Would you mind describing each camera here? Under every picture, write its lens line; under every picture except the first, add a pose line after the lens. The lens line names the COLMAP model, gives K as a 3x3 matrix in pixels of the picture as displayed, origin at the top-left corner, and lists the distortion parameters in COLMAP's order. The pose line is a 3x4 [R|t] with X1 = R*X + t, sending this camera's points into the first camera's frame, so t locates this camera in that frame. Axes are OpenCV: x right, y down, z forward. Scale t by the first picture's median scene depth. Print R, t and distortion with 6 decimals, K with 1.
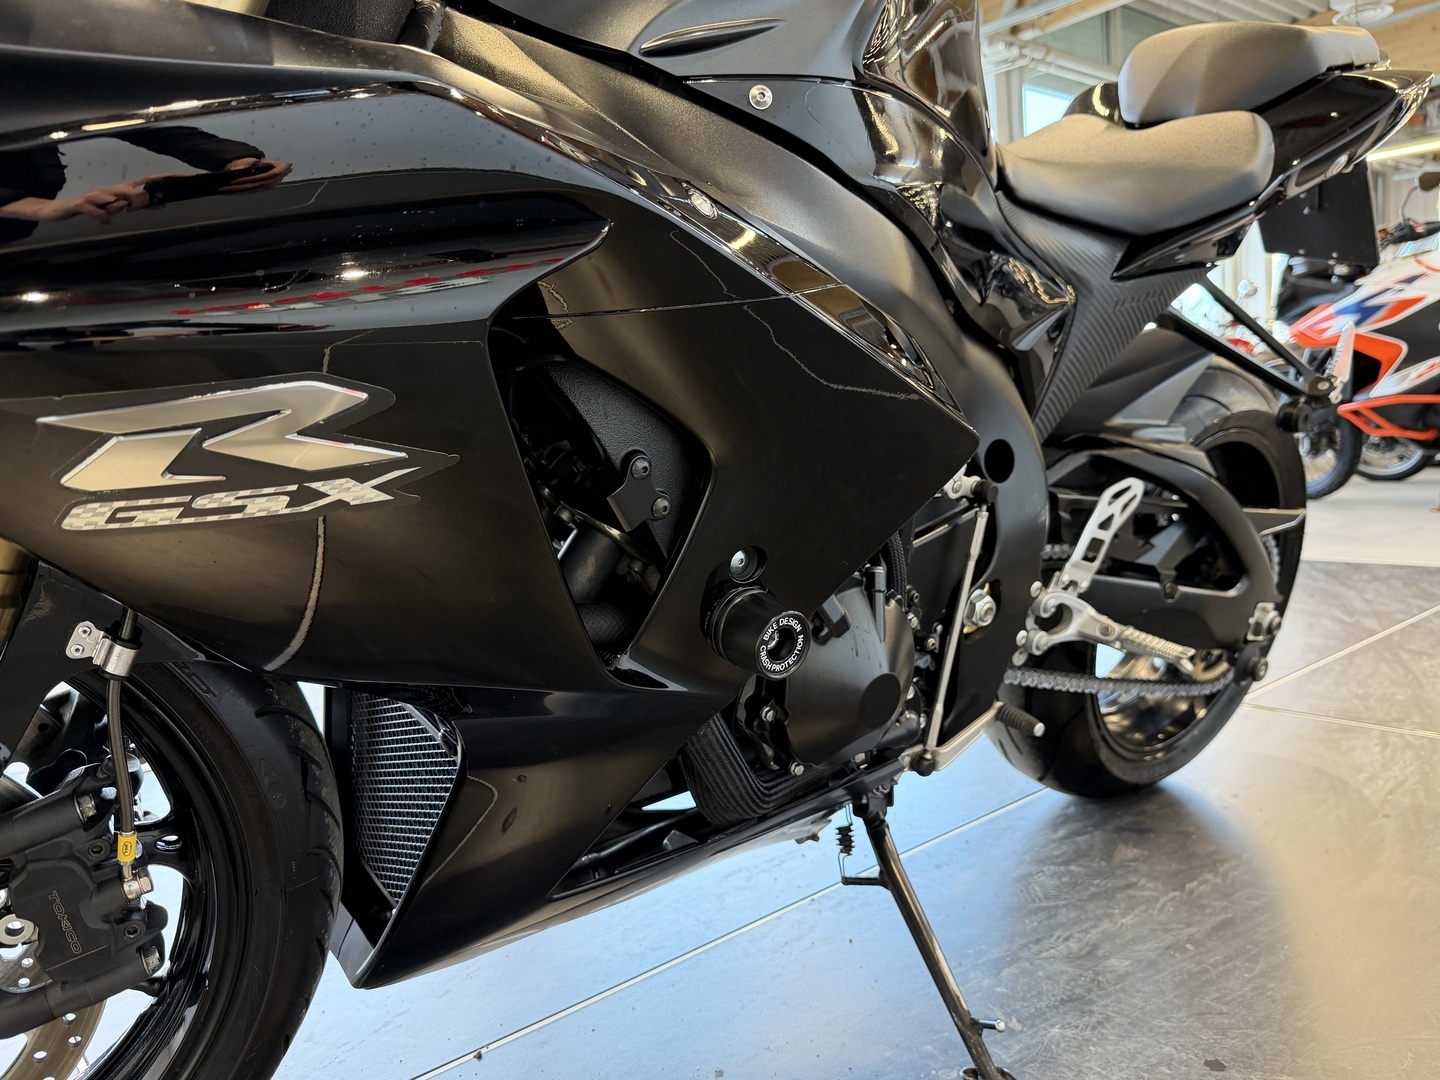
lens RADIAL K [[1070.5, 0, 726.9], [0, 1070.5, 539.6], [0, 0, 1]] dist [-0.014729, -0.012079]
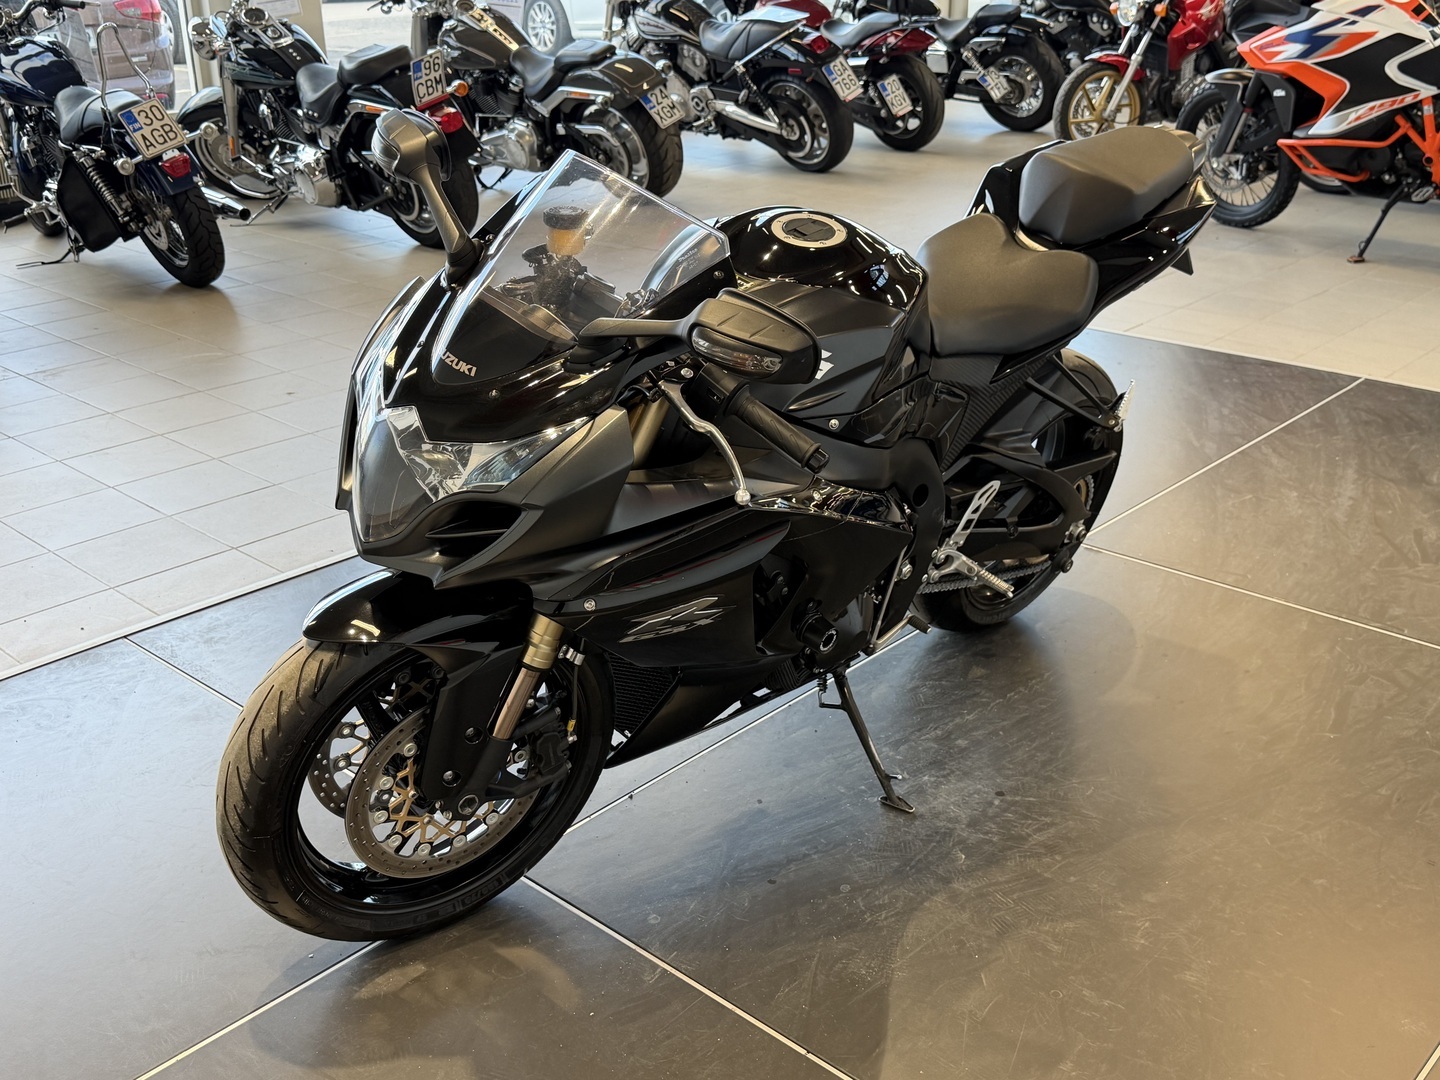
lens RADIAL K [[1490.6, 0, 717.5], [0, 1490.6, 539.0], [0, 0, 1]] dist [0.023891, 0.000000]
pose [[0.990702, 0.000586, 0.136050, -0.385560], [-0.039604, 0.957927, 0.284267, -0.628977], [-0.130159, -0.287012, 0.949043, -1.239804]]
